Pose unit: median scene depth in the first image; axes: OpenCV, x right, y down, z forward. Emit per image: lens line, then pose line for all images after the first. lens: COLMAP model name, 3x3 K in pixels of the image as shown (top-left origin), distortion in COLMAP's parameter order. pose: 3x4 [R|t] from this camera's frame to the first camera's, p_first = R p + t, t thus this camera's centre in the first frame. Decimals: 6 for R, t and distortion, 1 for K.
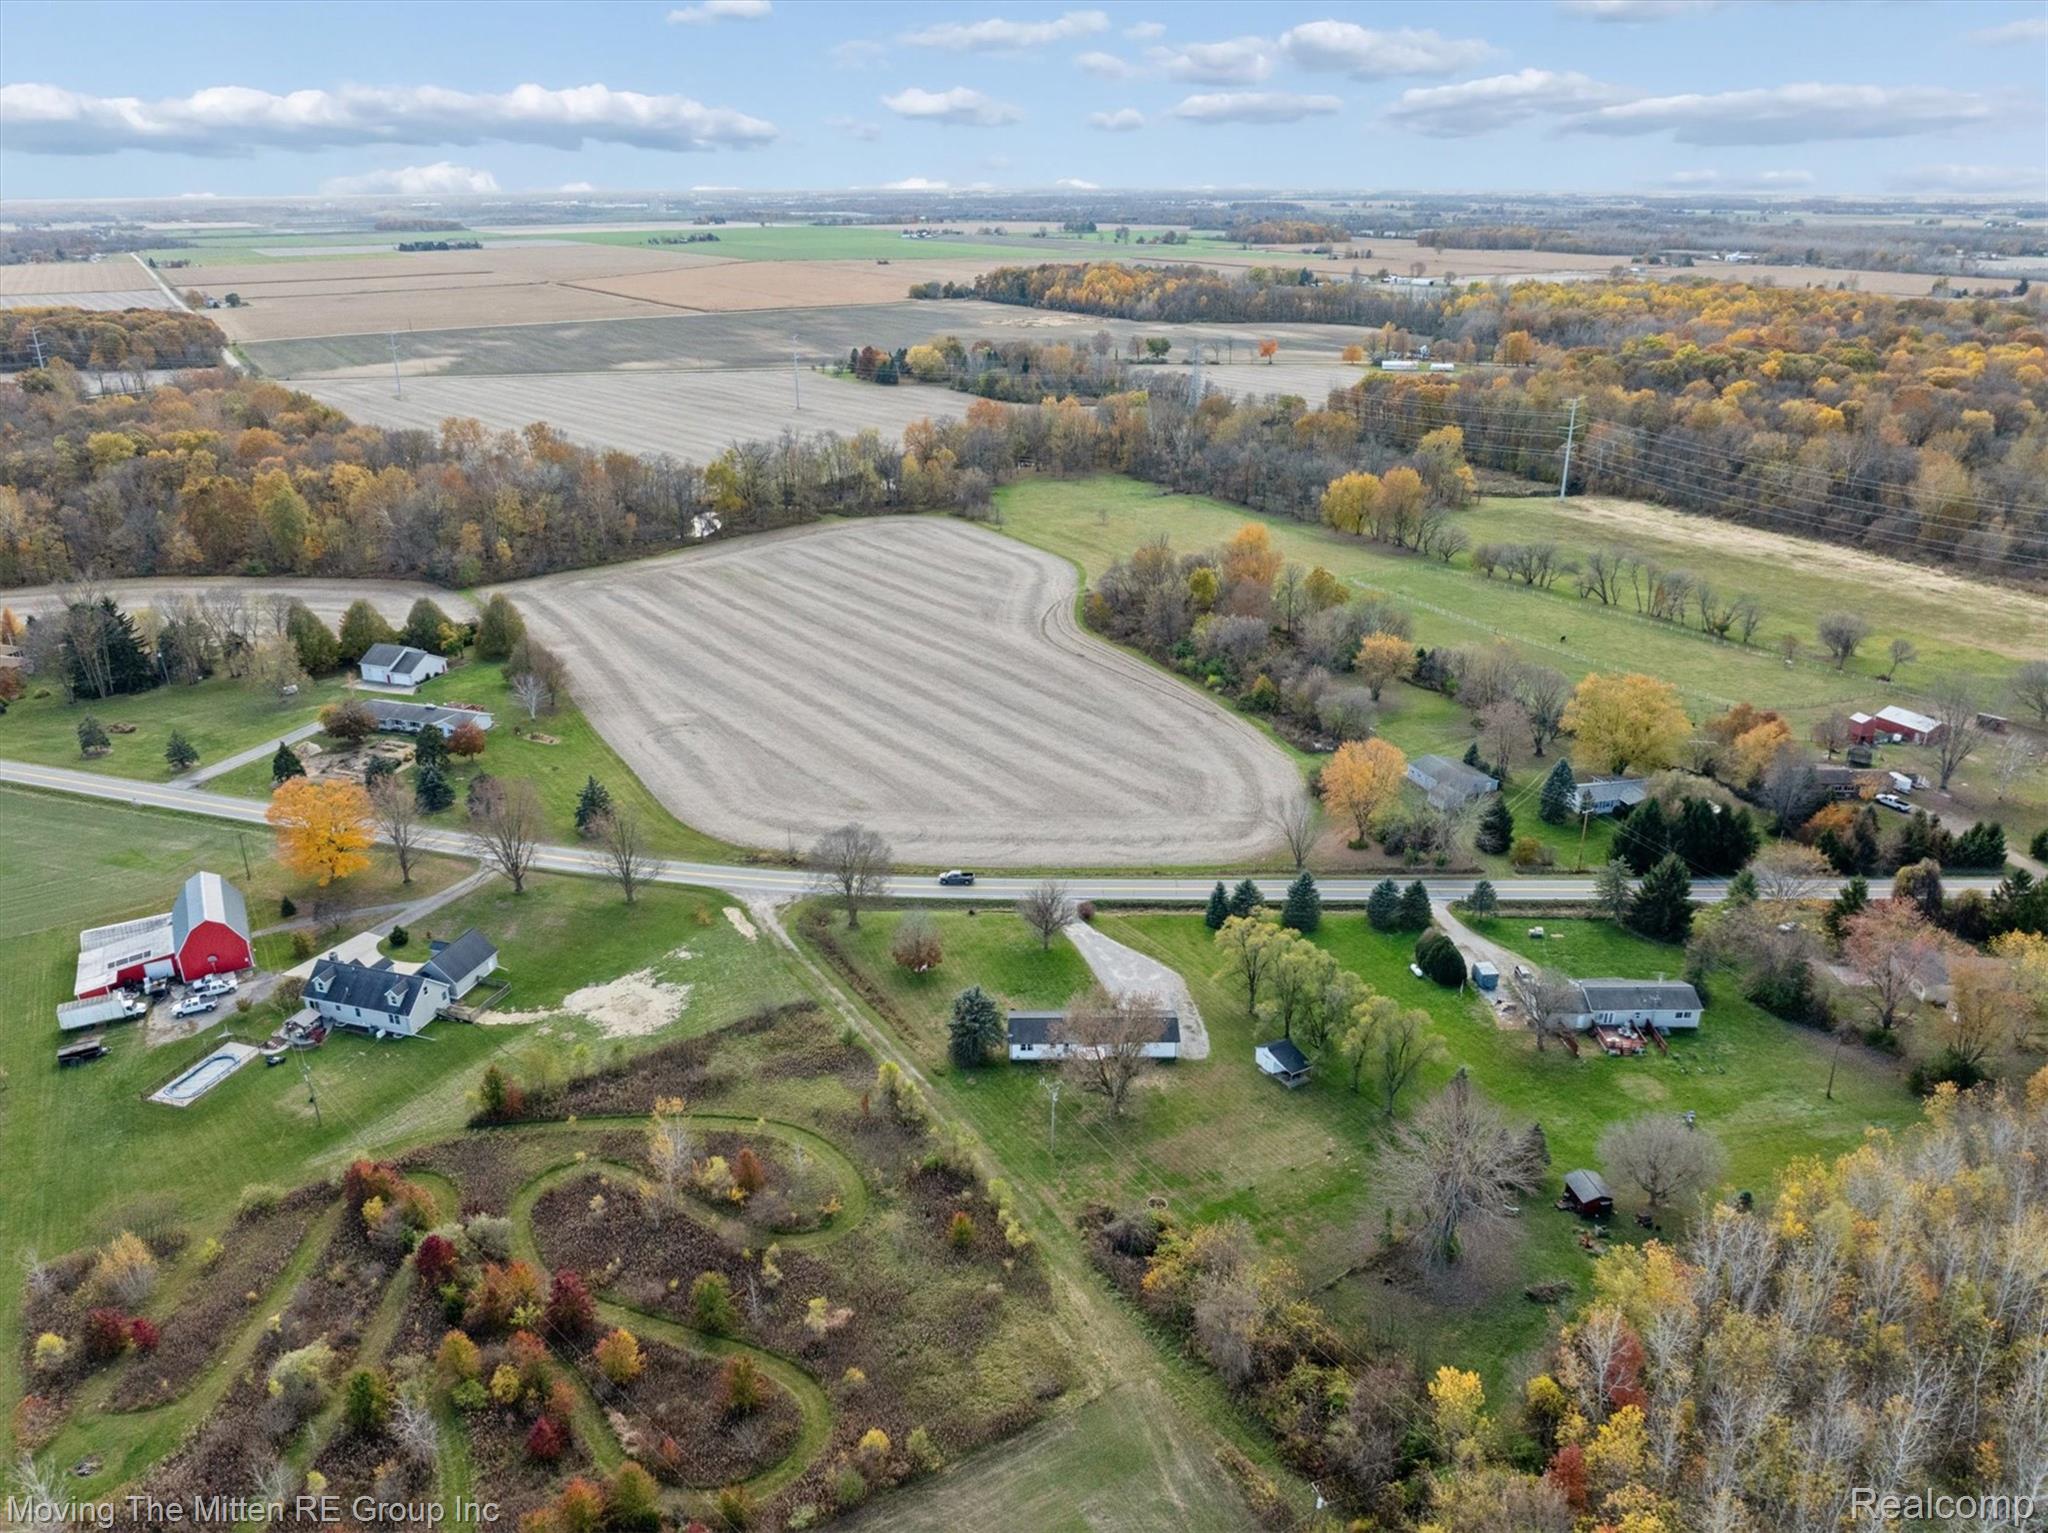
lens RADIAL K [[1456.4, 0, 1035.5], [0, 1456.4, 760.4], [0, 0, 1]] dist [-0.012961, -0.005955]
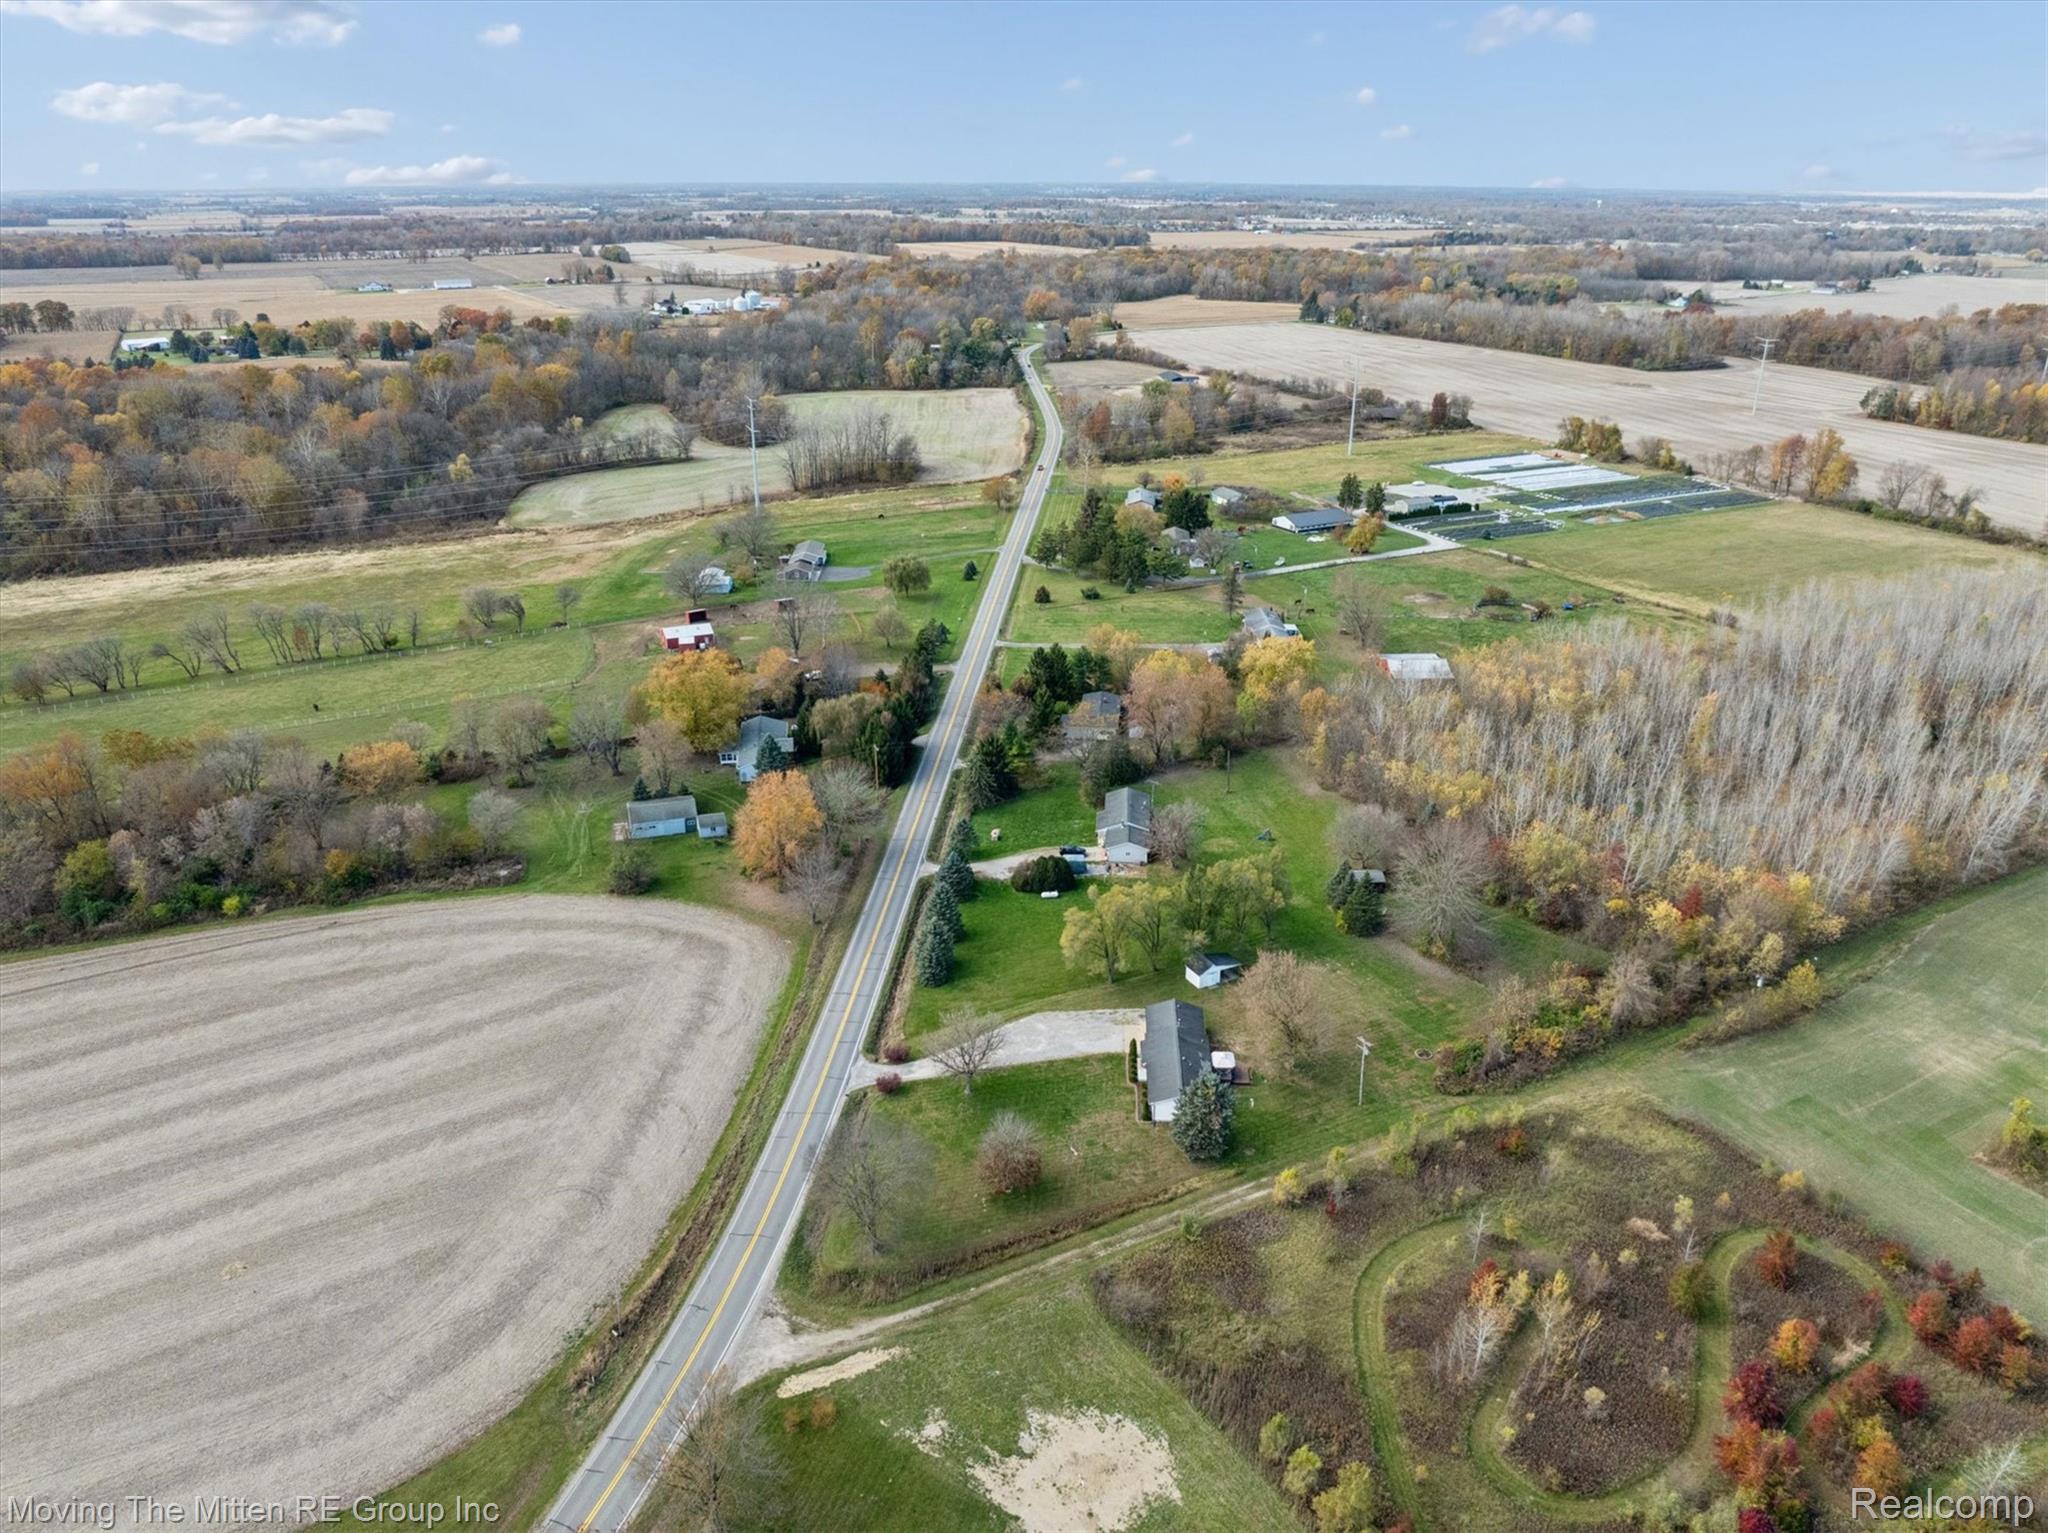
lens RADIAL K [[1456.4, 0, 1022.5], [0, 1456.4, 782.7], [0, 0, 1]] dist [-0.012961, -0.005955]
pose [[0.072439, -0.386522, 0.919431, -0.722176], [0.373024, 0.865450, 0.334440, -0.305795], [-0.924990, 0.318743, 0.206875, 0.774076]]
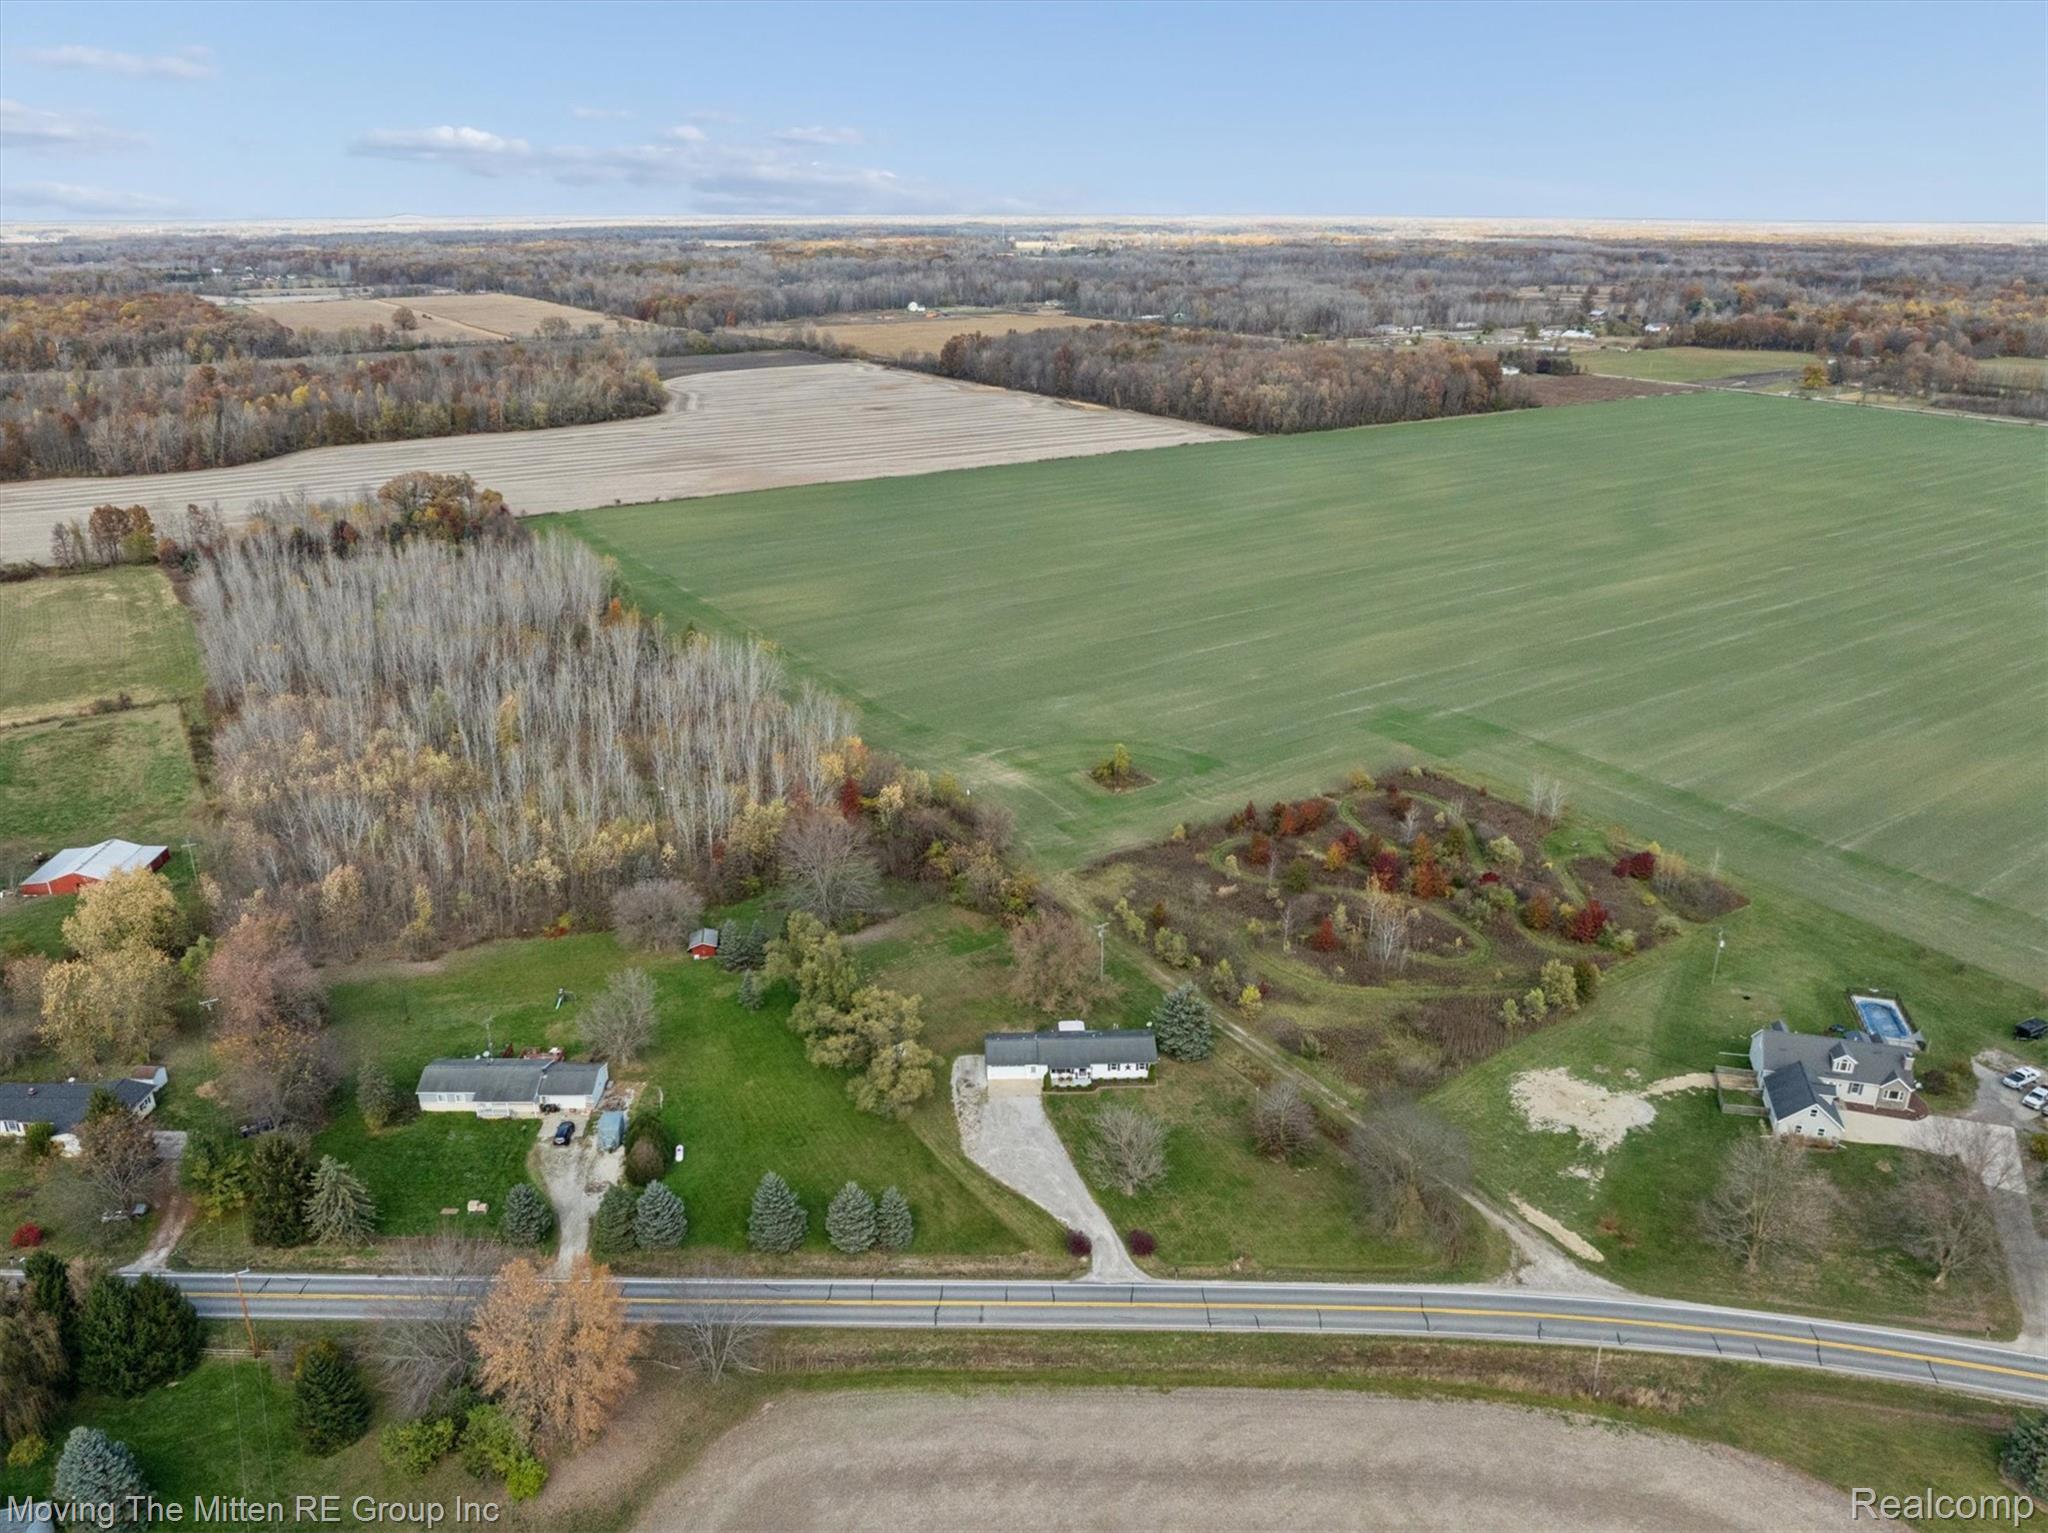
lens RADIAL K [[1456.4, 0, 1017.3], [0, 1456.4, 755.9], [0, 0, 1]] dist [-0.012961, -0.005955]
pose [[-0.999981, 0.003598, -0.005081, 0.074008], [-0.000821, 0.732817, 0.680425, -0.595163], [0.006172, 0.680416, -0.732800, 1.473082]]
